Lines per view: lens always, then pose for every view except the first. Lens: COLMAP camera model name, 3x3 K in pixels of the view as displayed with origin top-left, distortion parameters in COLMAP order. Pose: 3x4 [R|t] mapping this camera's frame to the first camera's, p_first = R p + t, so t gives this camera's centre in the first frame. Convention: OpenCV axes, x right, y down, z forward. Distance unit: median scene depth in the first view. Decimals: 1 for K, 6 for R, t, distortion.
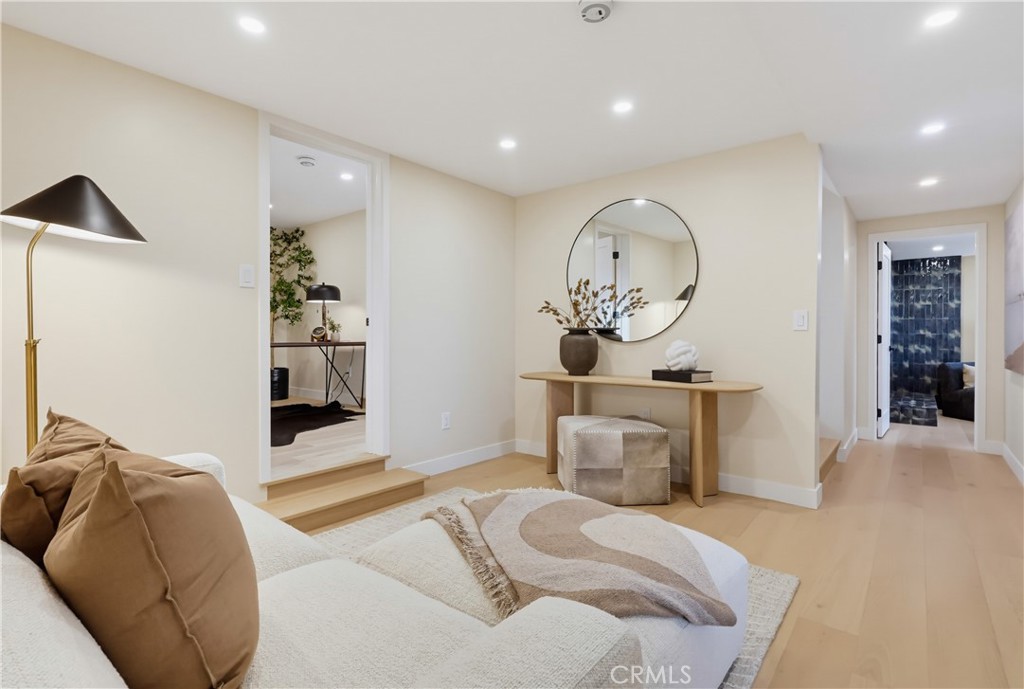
lens RADIAL K [[492.5, 0, 513.9], [0, 492.5, 339.8], [0, 0, 1]] dist [-0.000825, -0.000071]
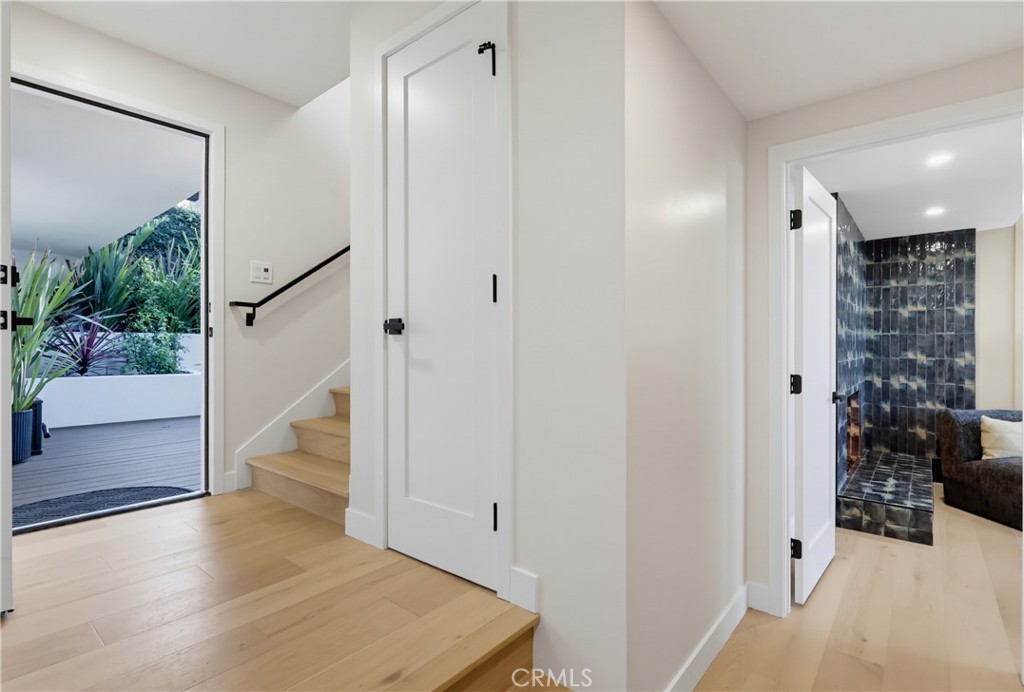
lens RADIAL K [[492.5, 0, 510.3], [0, 492.5, 348.9], [0, 0, 1]] dist [-0.000825, -0.000071]
pose [[0.999907, -0.002168, -0.013472, 0.340109], [0.002105, 0.999987, -0.004705, -0.021959], [0.013482, 0.004676, 0.999898, 0.382065]]
